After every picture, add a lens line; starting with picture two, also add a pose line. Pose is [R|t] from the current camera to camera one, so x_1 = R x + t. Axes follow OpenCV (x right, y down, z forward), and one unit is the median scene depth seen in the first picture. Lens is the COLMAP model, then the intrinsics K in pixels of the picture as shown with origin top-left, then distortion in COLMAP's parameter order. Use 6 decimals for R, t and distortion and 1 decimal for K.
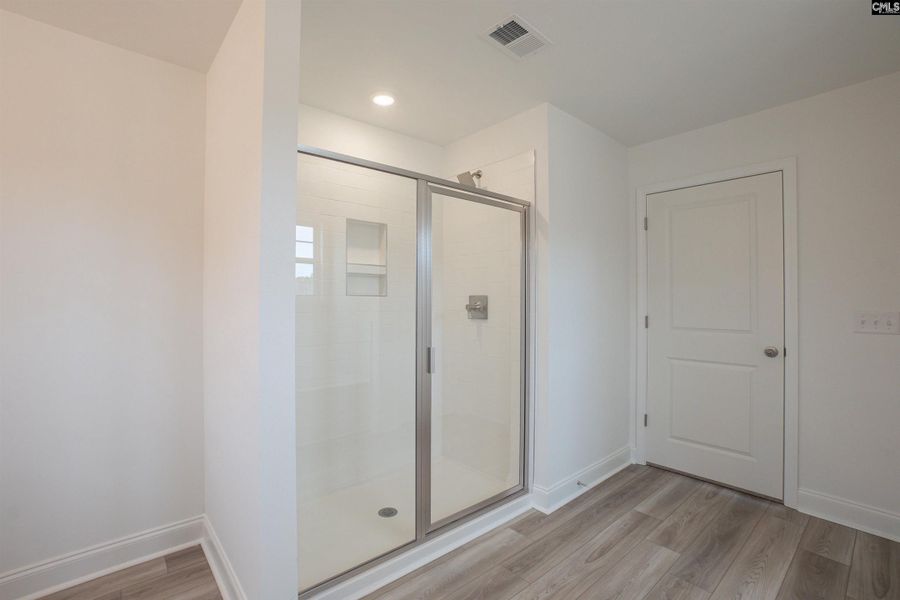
lens RADIAL K [[401.2, 0, 442.7], [0, 401.2, 293.8], [0, 0, 1]] dist [-0.064133, 0.018403]
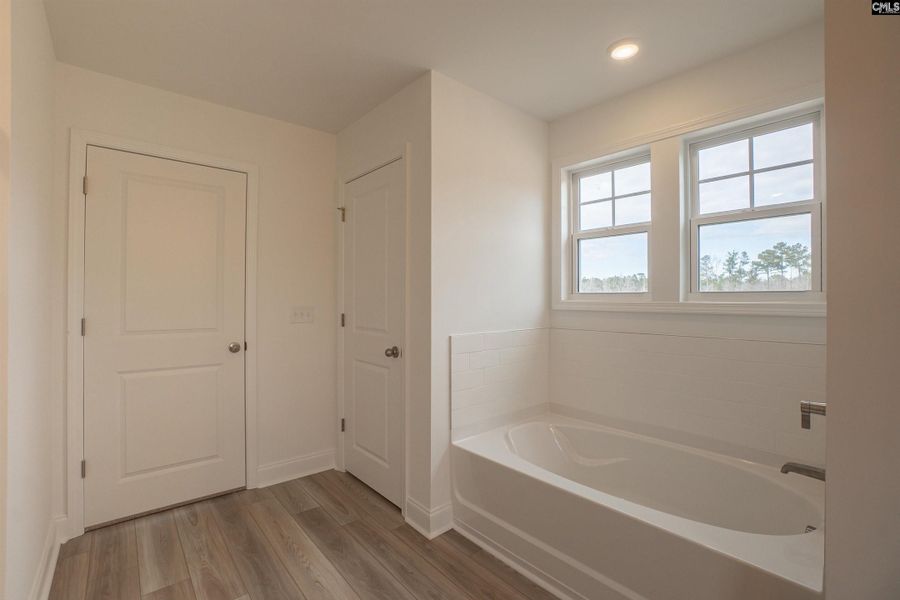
lens RADIAL K [[401.2, 0, 442.7], [0, 401.2, 293.8], [0, 0, 1]] dist [-0.064133, 0.018403]
pose [[0.019682, 0.007233, 0.999780, -0.182874], [-0.017683, 0.999820, -0.006885, 0.006744], [-0.999650, -0.017544, 0.019806, 0.443742]]
